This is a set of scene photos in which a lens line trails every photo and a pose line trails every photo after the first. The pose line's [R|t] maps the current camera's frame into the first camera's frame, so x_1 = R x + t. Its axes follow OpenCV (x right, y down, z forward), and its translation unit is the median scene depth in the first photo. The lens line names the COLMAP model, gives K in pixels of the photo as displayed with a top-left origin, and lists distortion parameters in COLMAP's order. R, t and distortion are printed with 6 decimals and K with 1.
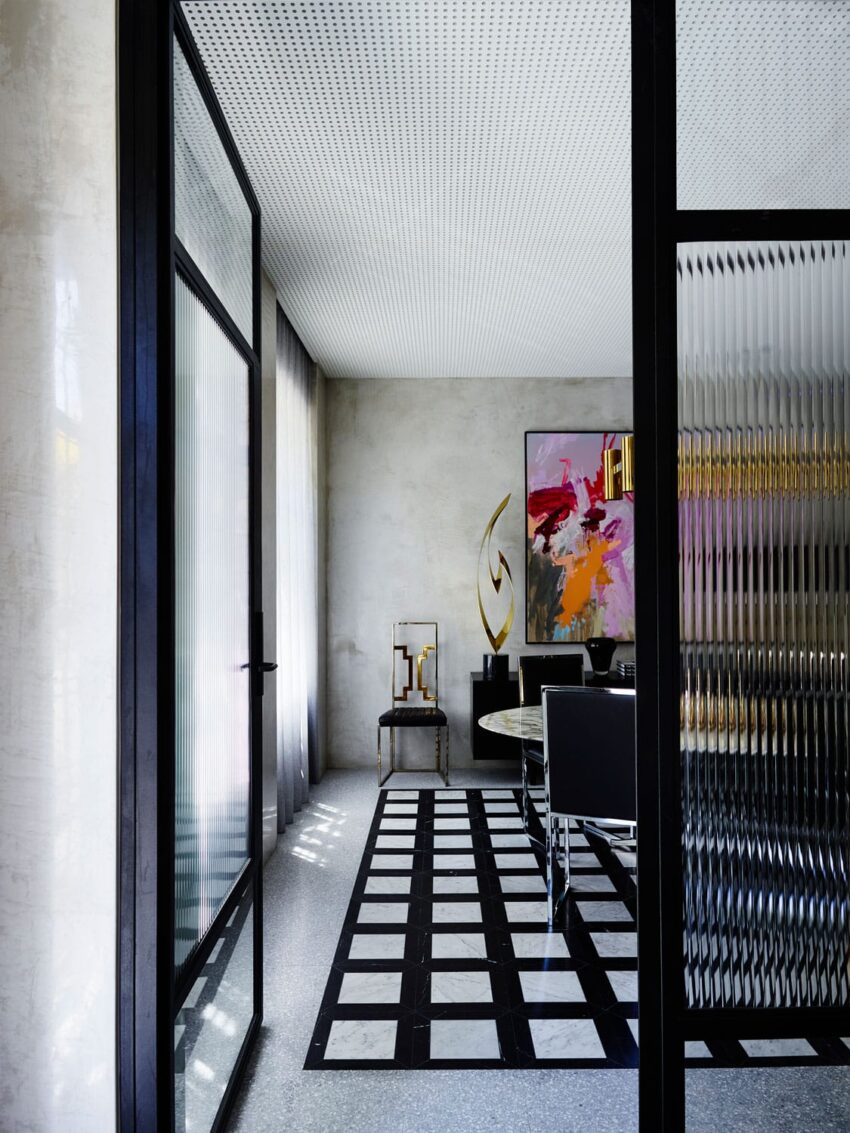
lens RADIAL K [[791.8, 0, 432.1], [0, 791.8, 577.0], [0, 0, 1]] dist [0.028333, 0.003841]
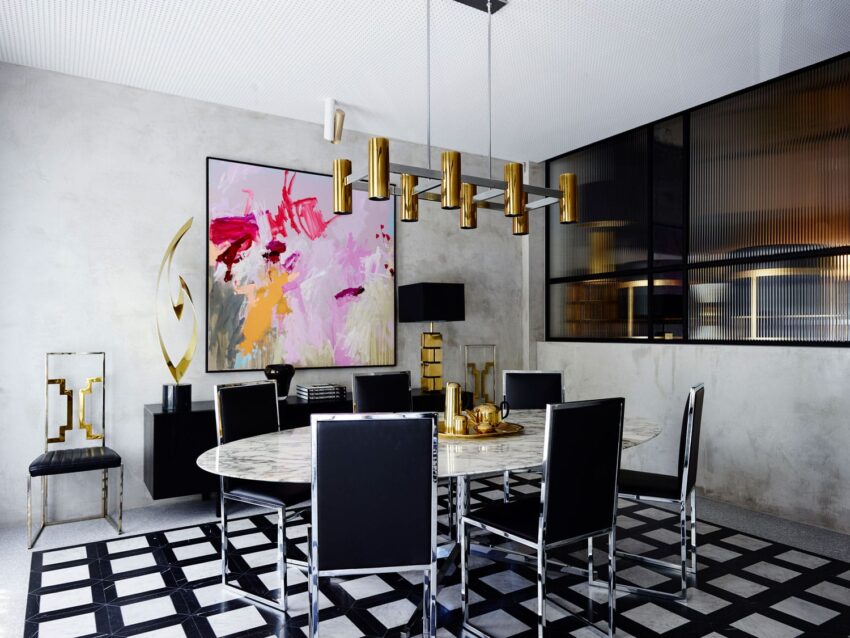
lens RADIAL K [[594.0, 0, 404.8], [0, 594.0, 329.3], [0, 0, 1]] dist [0.028333, 0.003841]
pose [[0.856406, 0.008449, 0.516233, -0.053163], [-0.012399, 0.999914, 0.004205, 0.024409], [-0.516153, -0.010002, 0.856438, 0.239483]]
